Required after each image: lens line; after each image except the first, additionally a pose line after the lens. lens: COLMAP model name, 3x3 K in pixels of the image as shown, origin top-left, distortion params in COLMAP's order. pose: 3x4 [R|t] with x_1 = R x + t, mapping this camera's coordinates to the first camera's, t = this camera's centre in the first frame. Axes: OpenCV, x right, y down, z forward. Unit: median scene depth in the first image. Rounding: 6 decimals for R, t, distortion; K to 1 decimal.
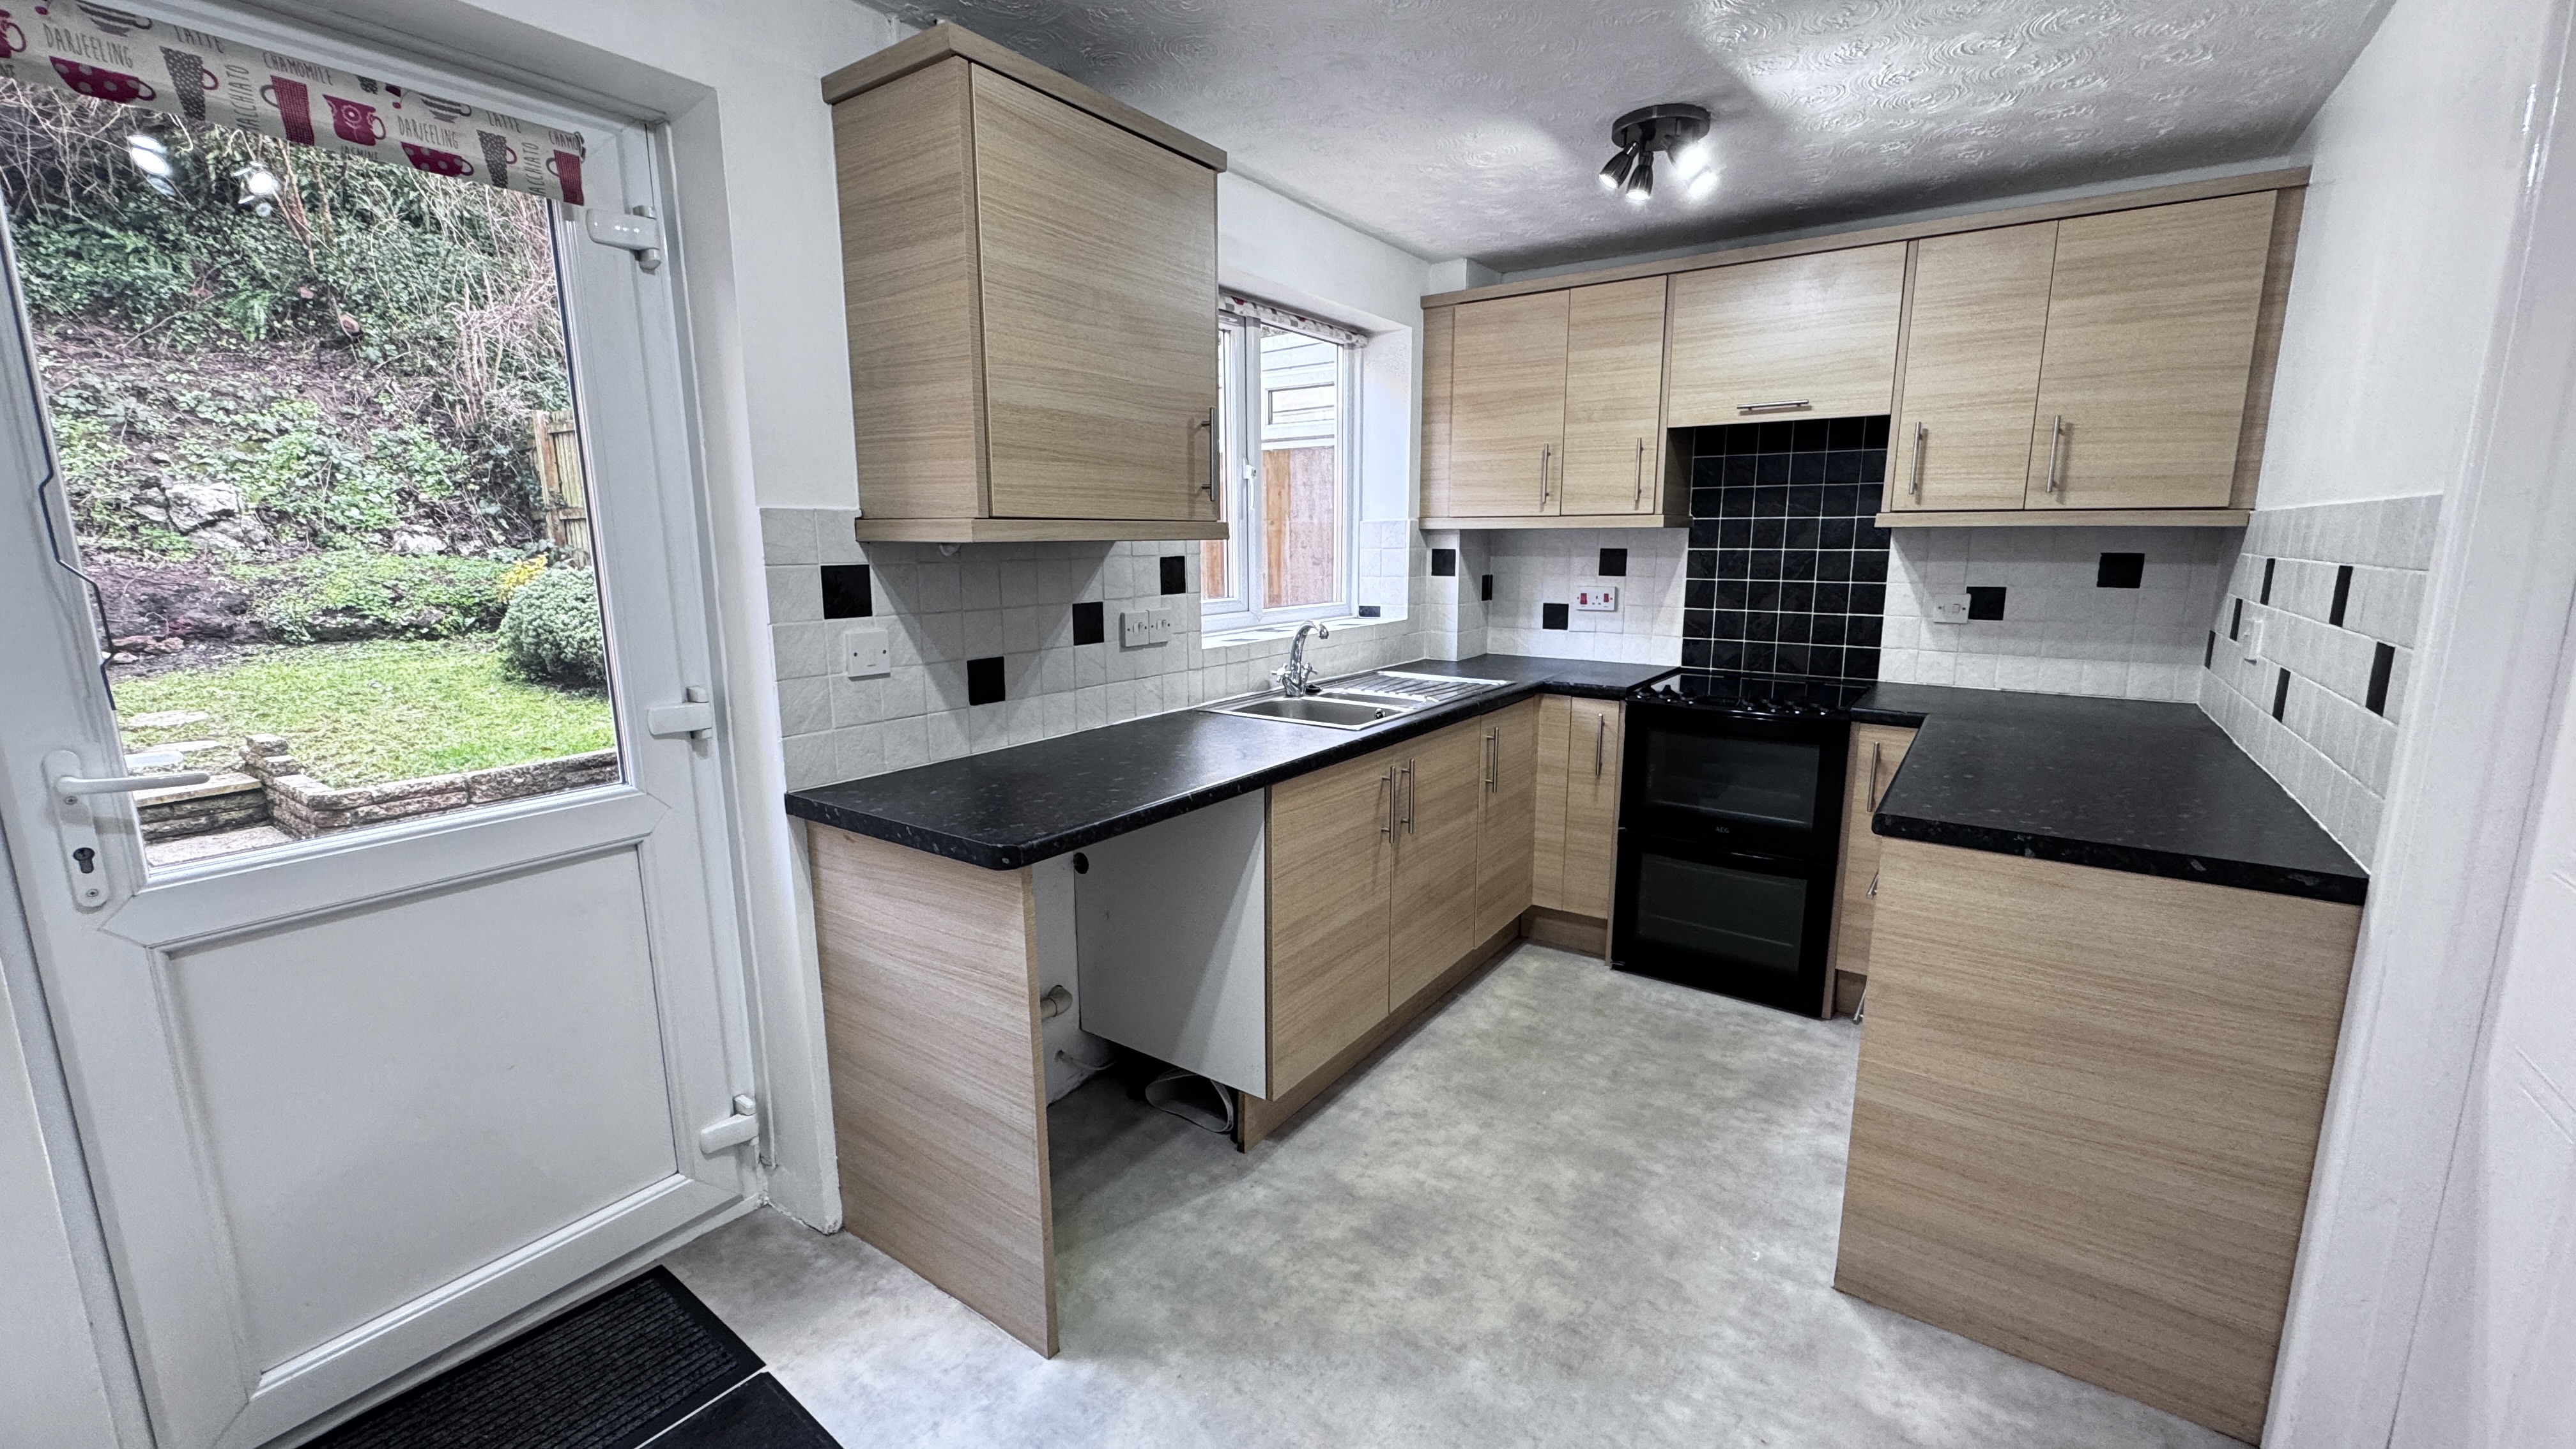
lens RADIAL K [[1025.8, 0, 1288.7], [0, 1025.8, 720.6], [0, 0, 1]] dist [-0.001726, -0.000063]
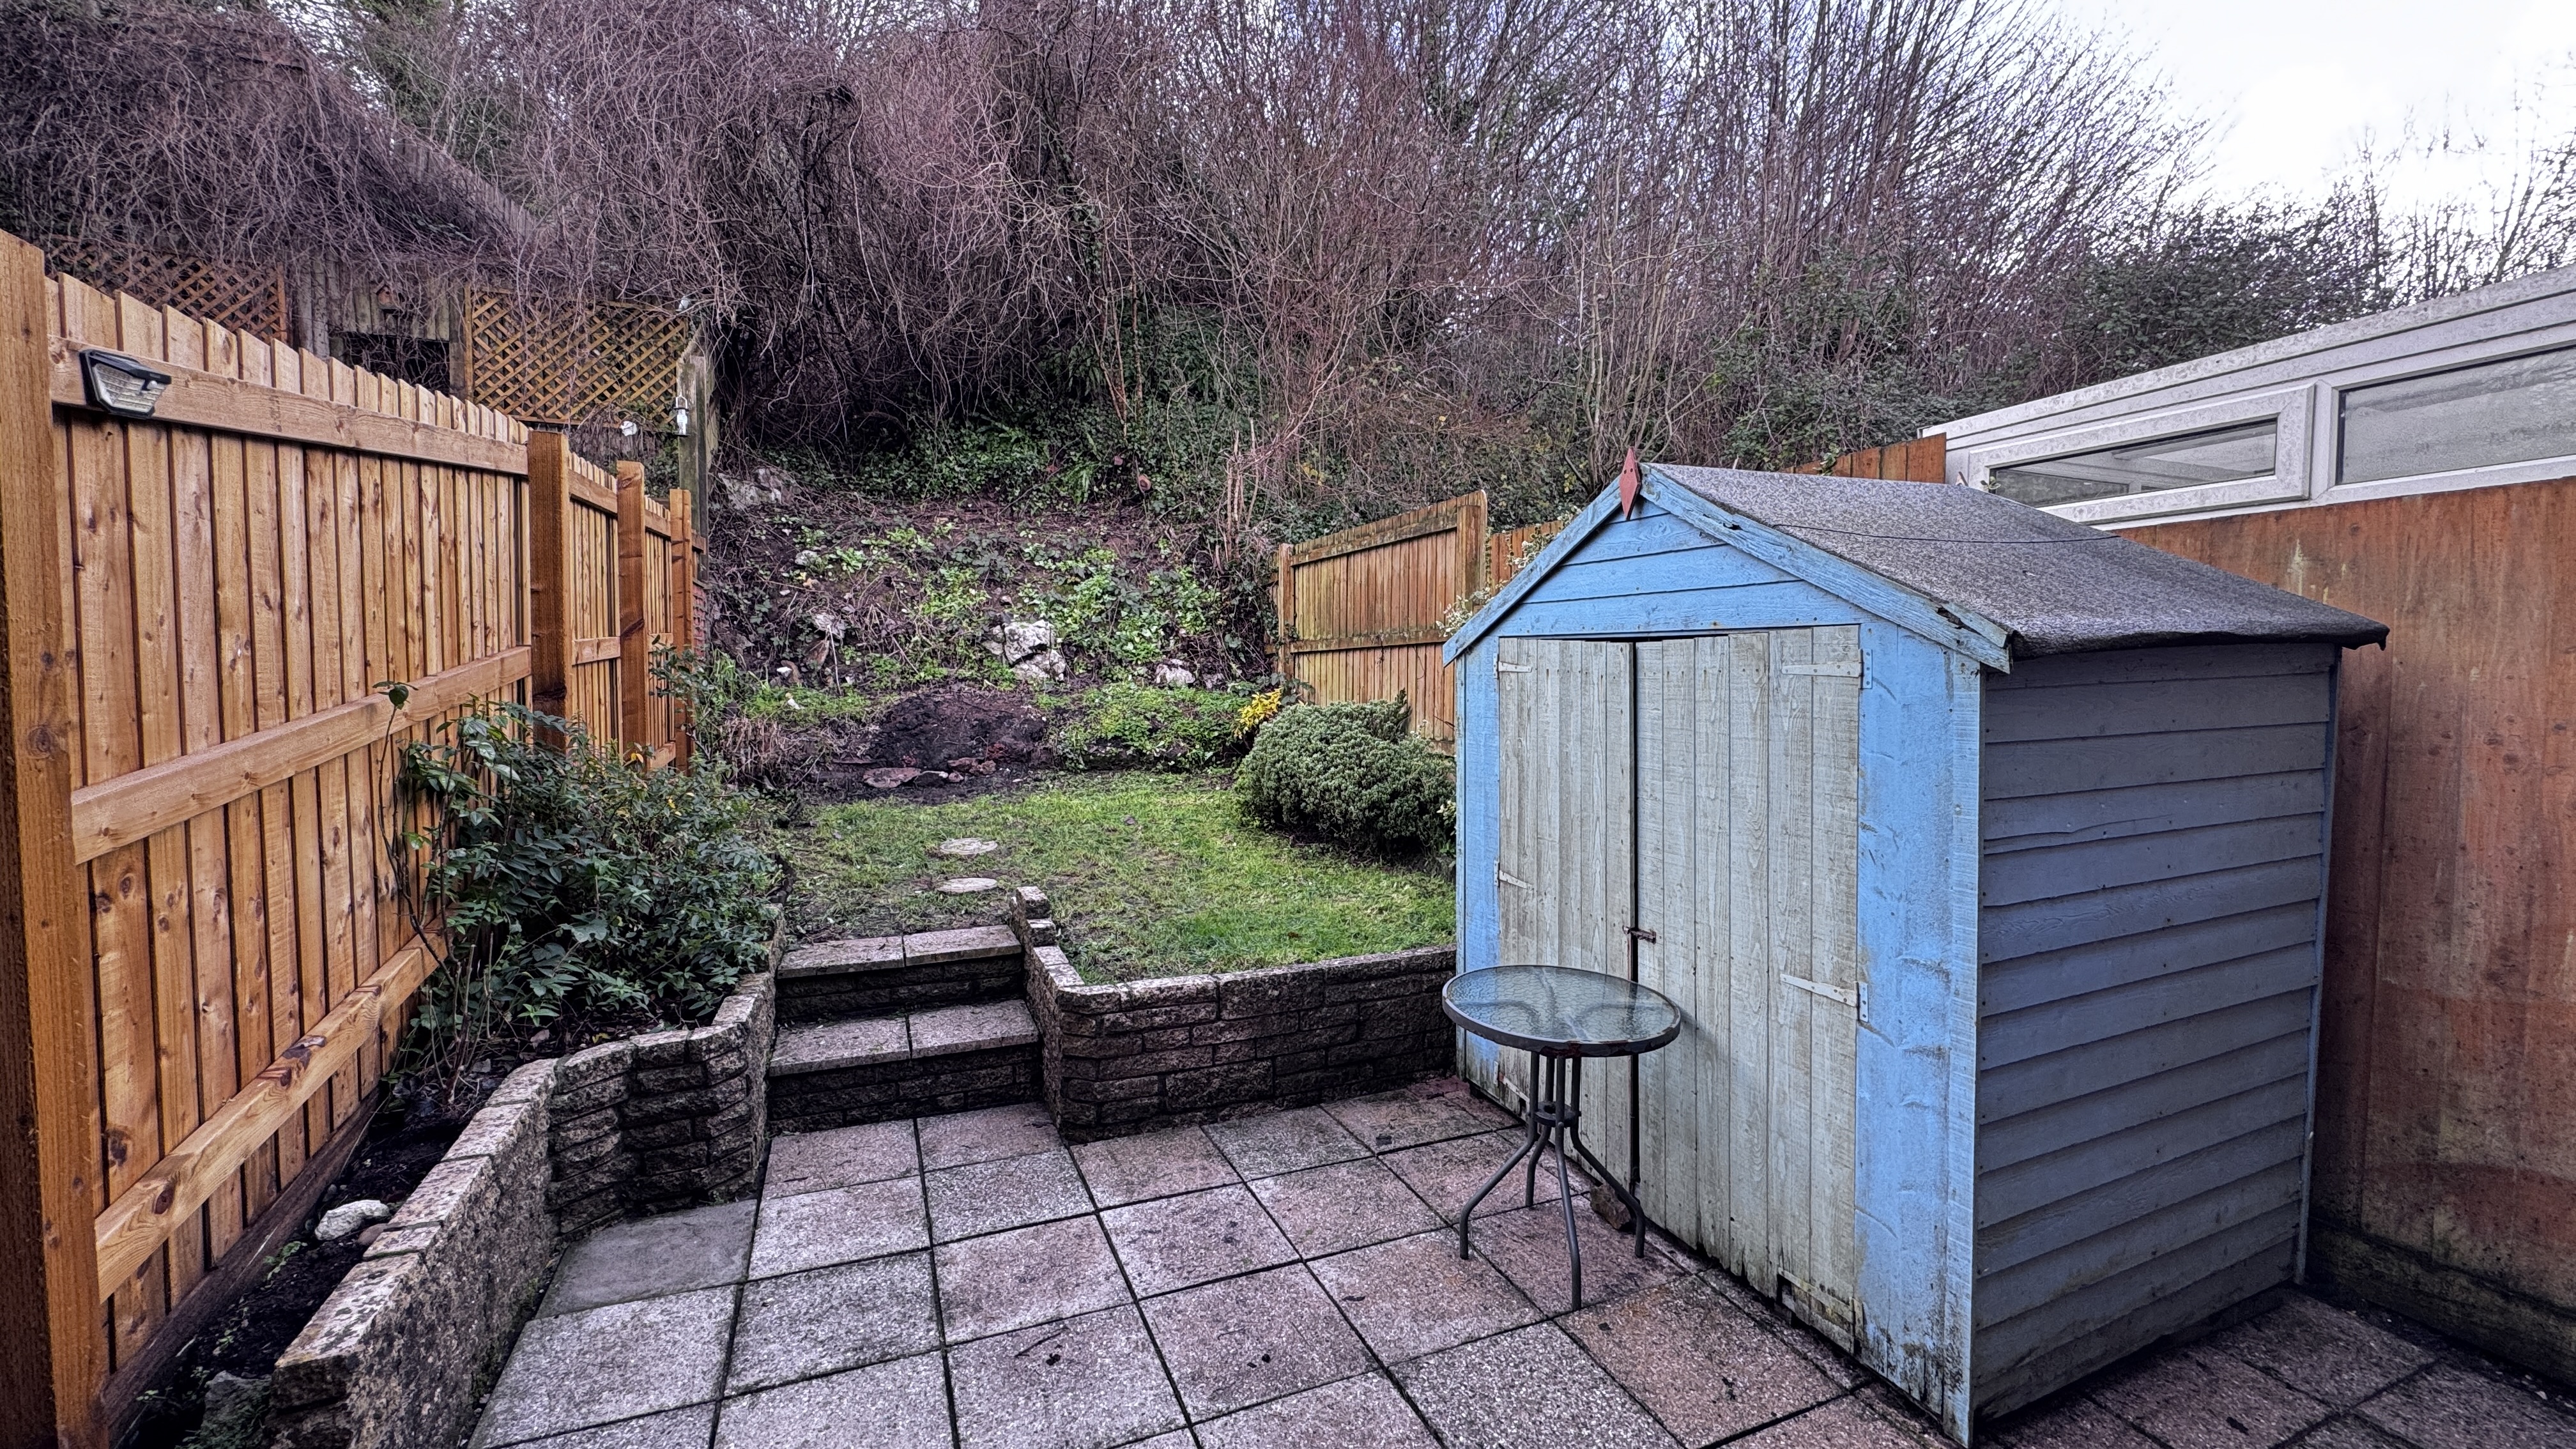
lens RADIAL K [[1025.8, 0, 1288.7], [0, 1025.8, 720.6], [0, 0, 1]] dist [-0.001726, -0.000063]
pose [[0.843898, 0.027180, -0.535815, -0.559278], [-0.099984, 0.989187, -0.107295, -0.085000], [0.527105, 0.144119, 0.837490, 0.577019]]
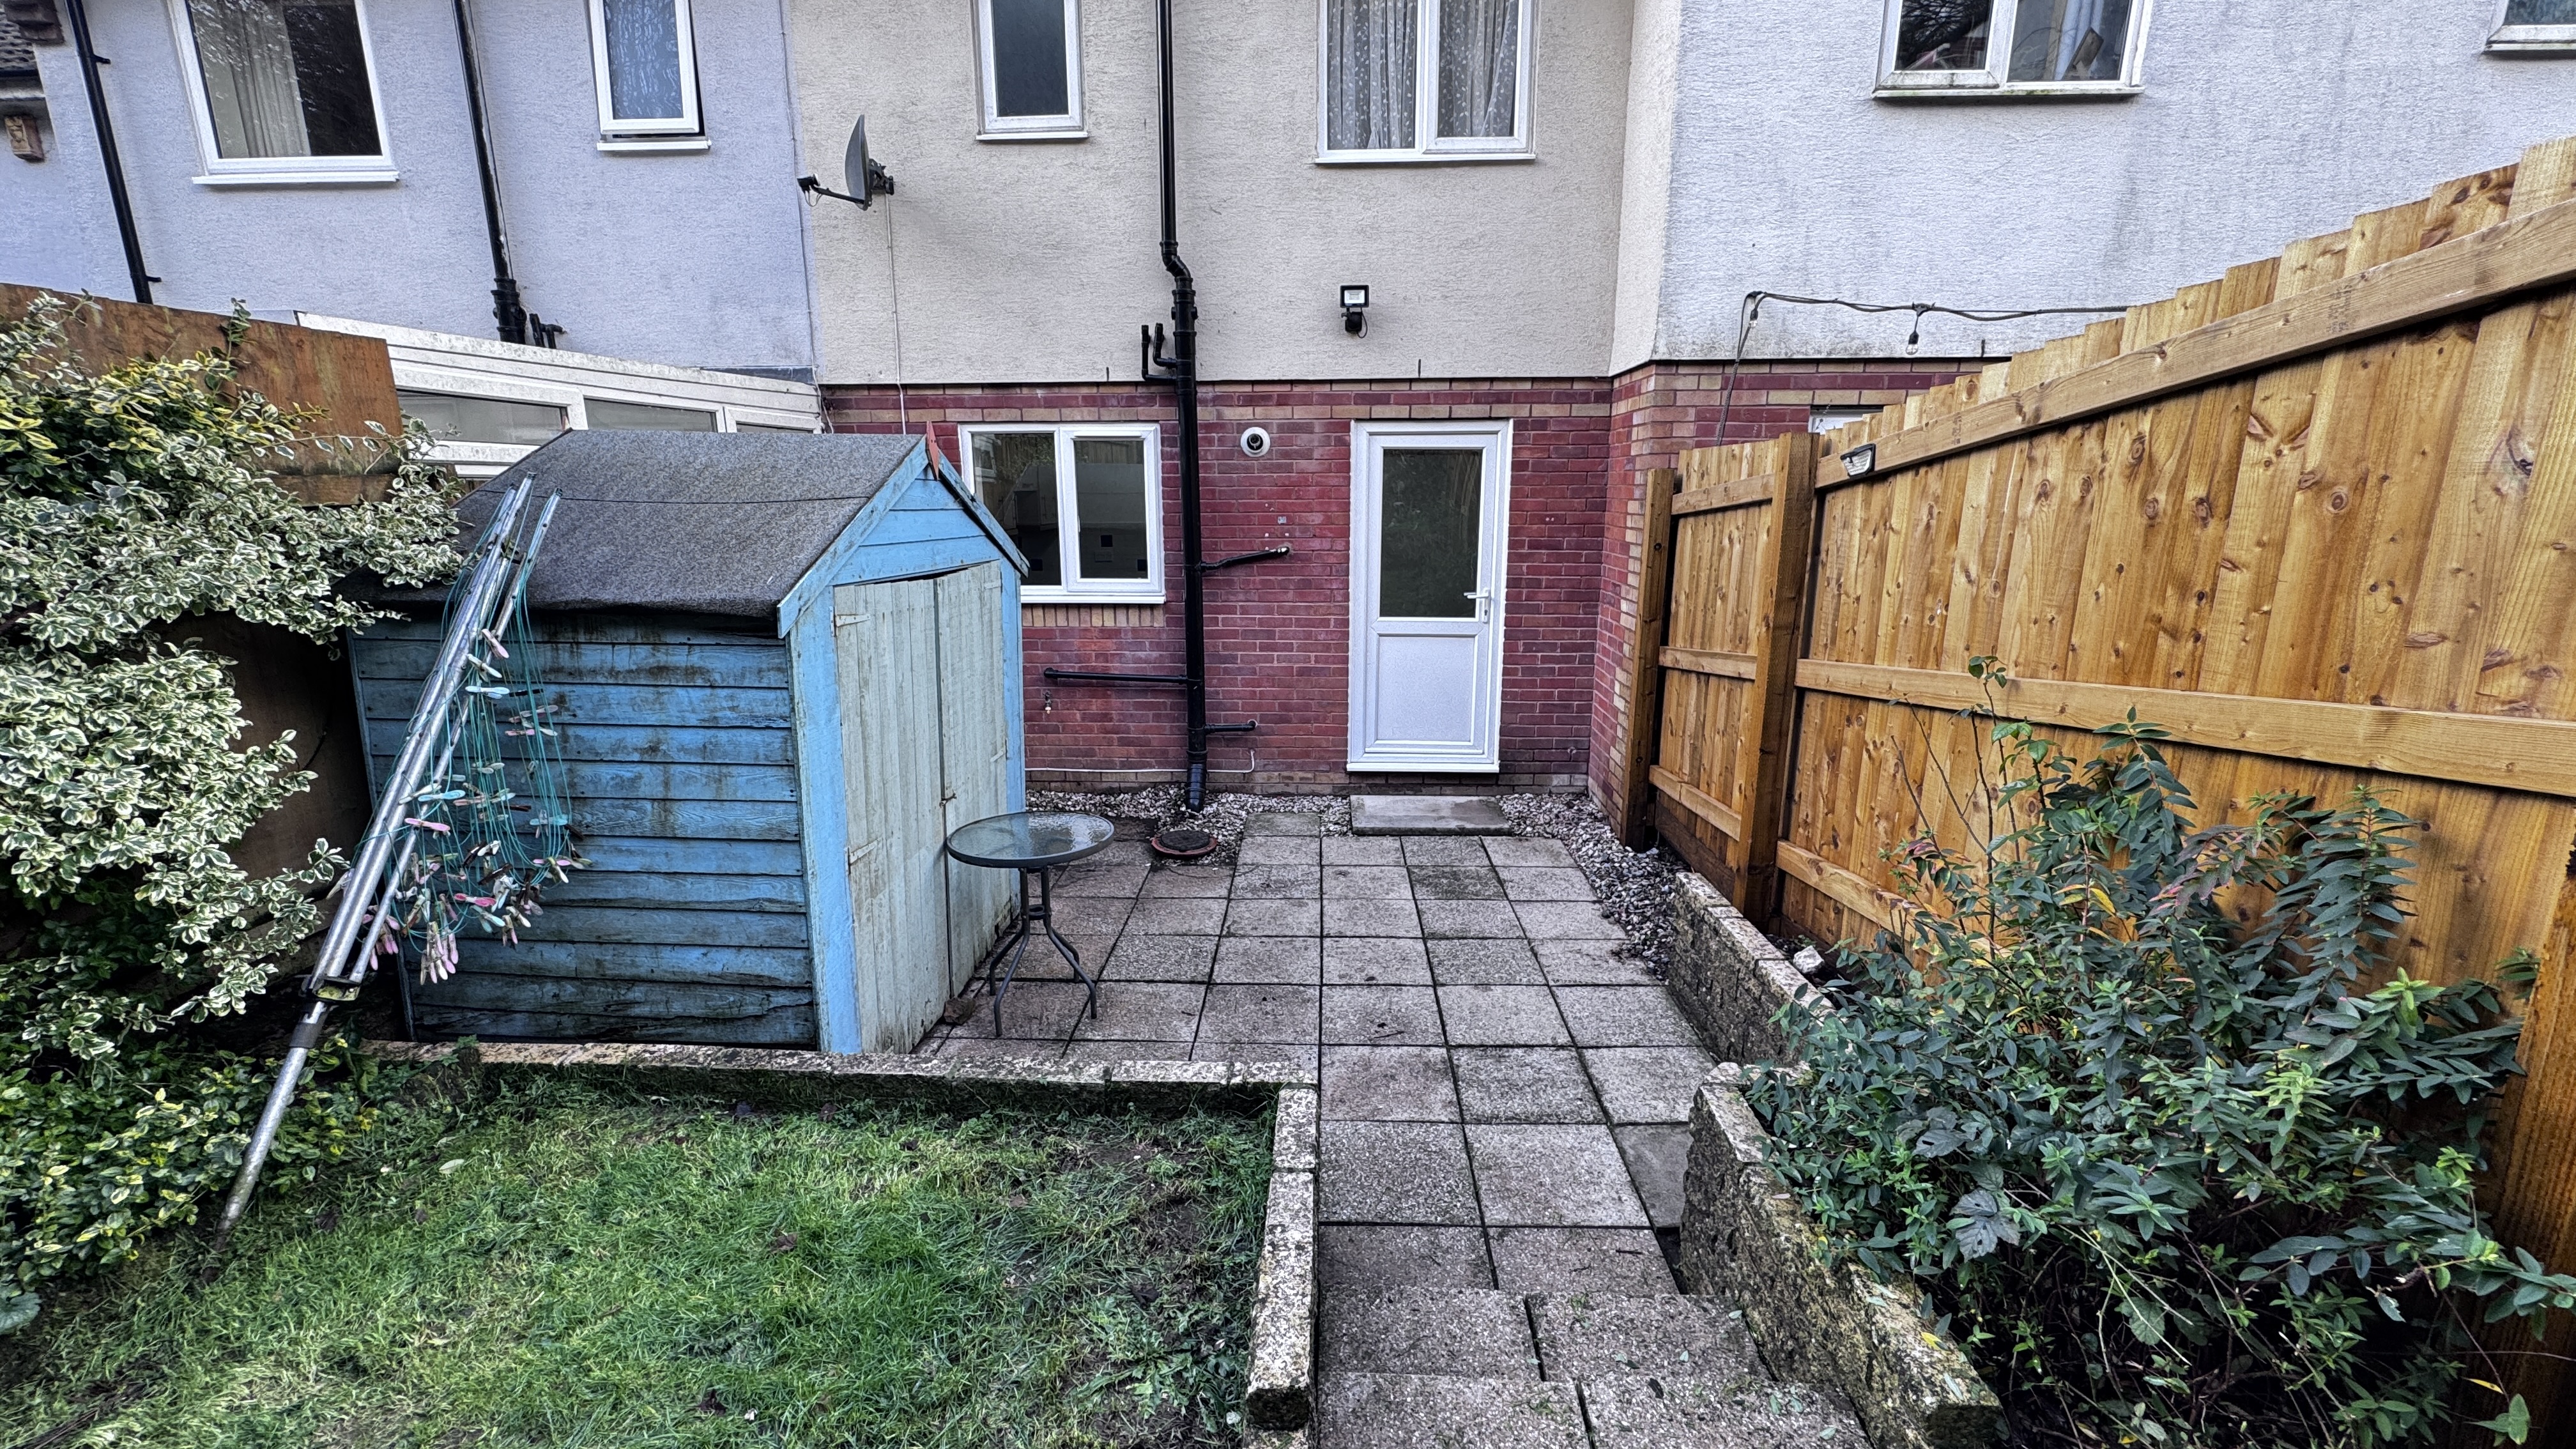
lens RADIAL K [[1025.8, 0, 1288.7], [0, 1025.8, 720.6], [0, 0, 1]] dist [-0.001726, -0.000063]
pose [[-0.540402, -0.183996, 0.821042, -2.030431], [0.156588, 0.936758, 0.312993, -0.442063], [-0.826708, 0.297707, -0.477415, 1.798313]]
